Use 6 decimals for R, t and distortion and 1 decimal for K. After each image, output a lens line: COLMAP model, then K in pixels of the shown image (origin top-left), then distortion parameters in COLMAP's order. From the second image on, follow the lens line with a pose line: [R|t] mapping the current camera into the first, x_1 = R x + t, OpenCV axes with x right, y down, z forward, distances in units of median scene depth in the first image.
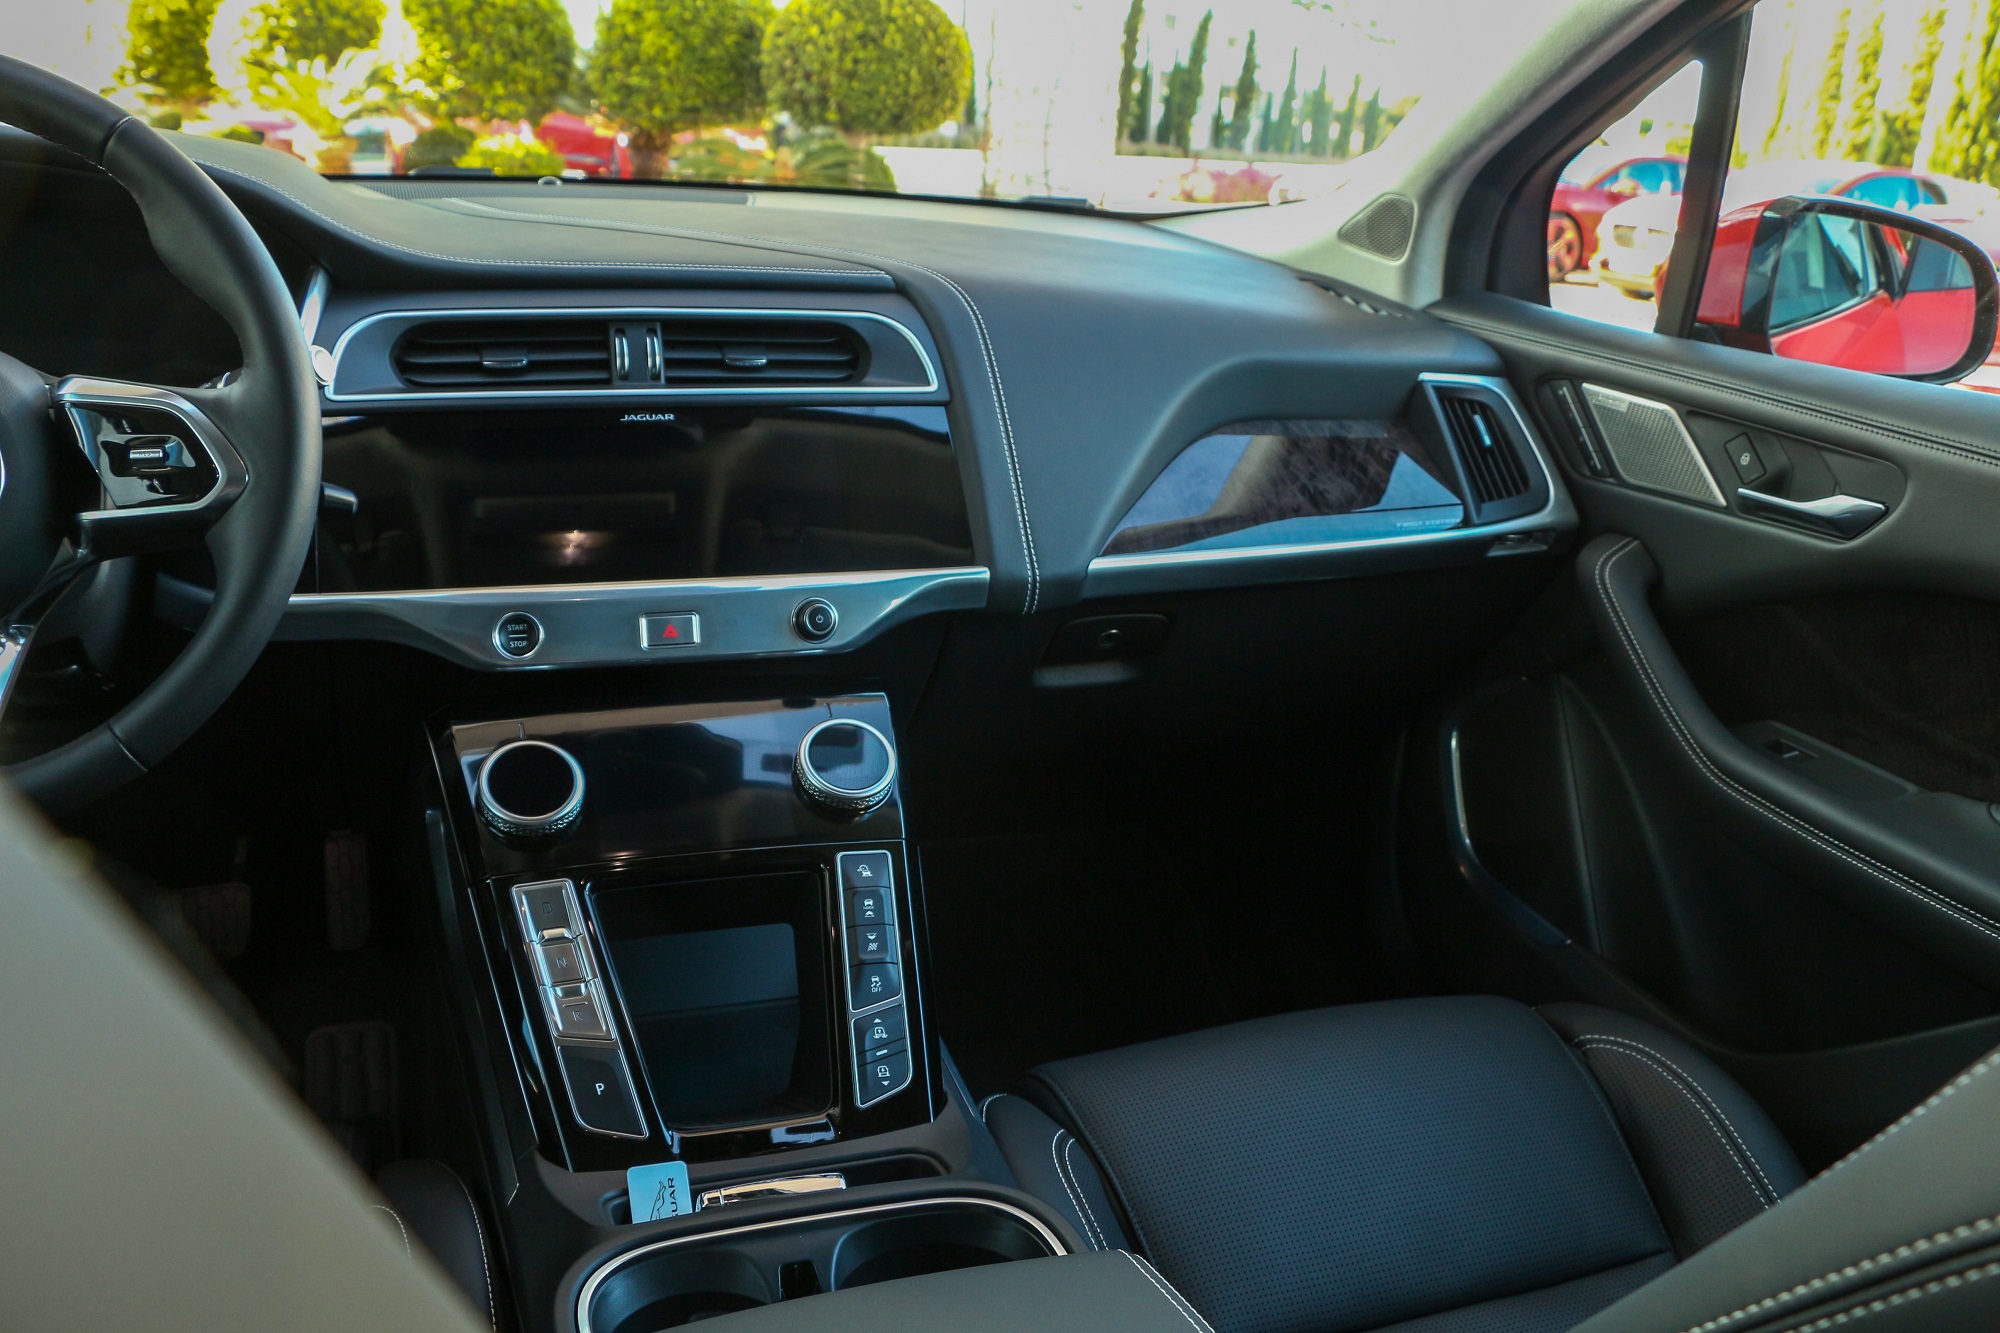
lens RADIAL K [[1597.7, 0, 971.8], [0, 1597.7, 670.4], [0, 0, 1]] dist [-0.188142, 0.140530]
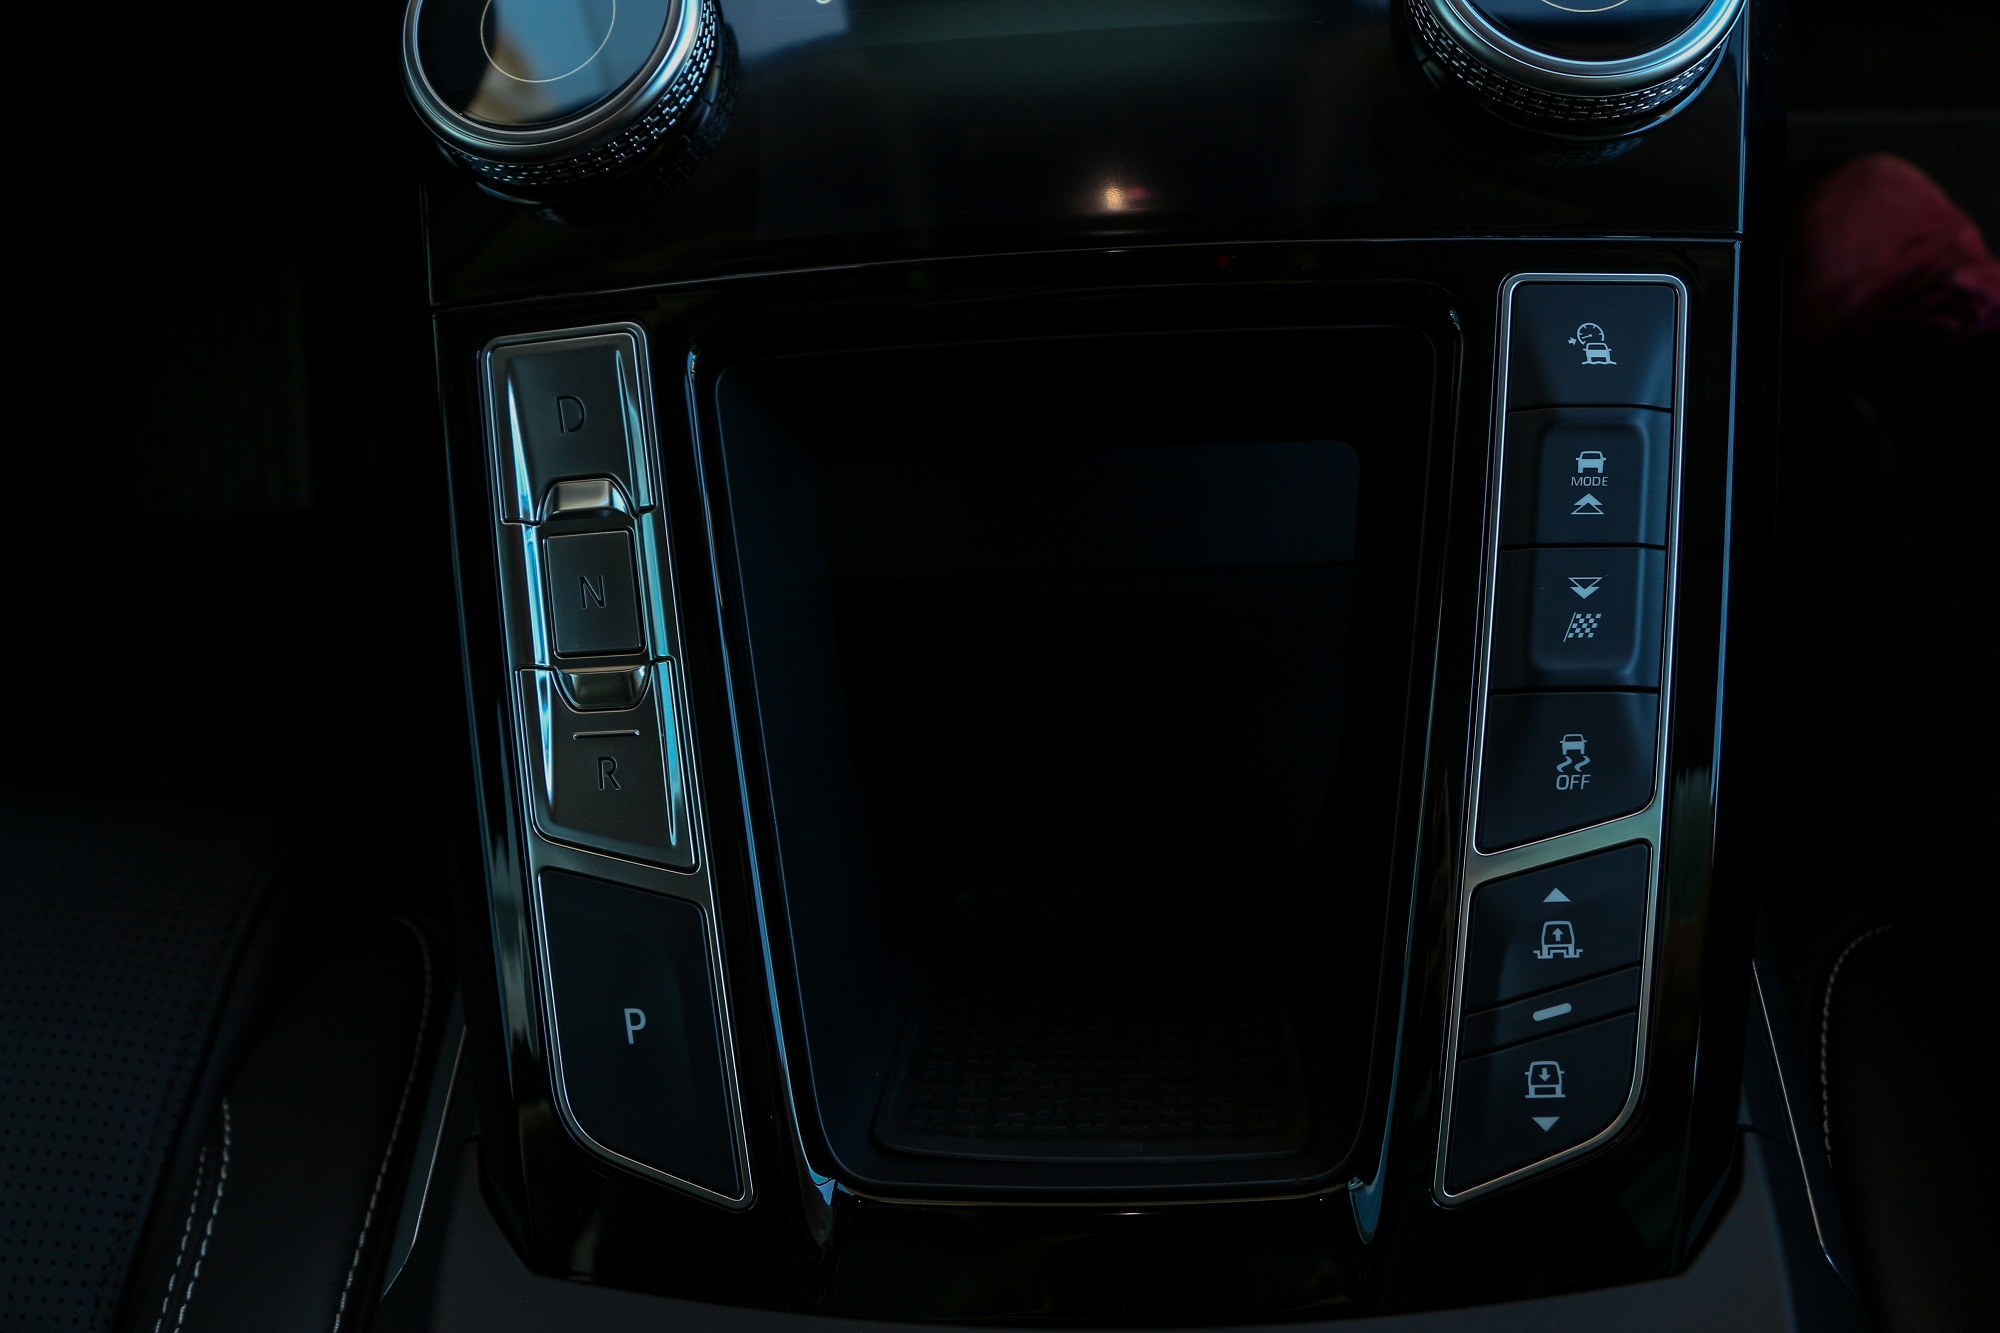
lens RADIAL K [[1597.7, 0, 971.8], [0, 1597.7, 670.4], [0, 0, 1]] dist [-0.188142, 0.140530]
pose [[0.917292, 0.176072, -0.357175, -0.061792], [0.012809, 0.883430, 0.468389, 0.043655], [0.398009, -0.434224, 0.808108, 0.716657]]
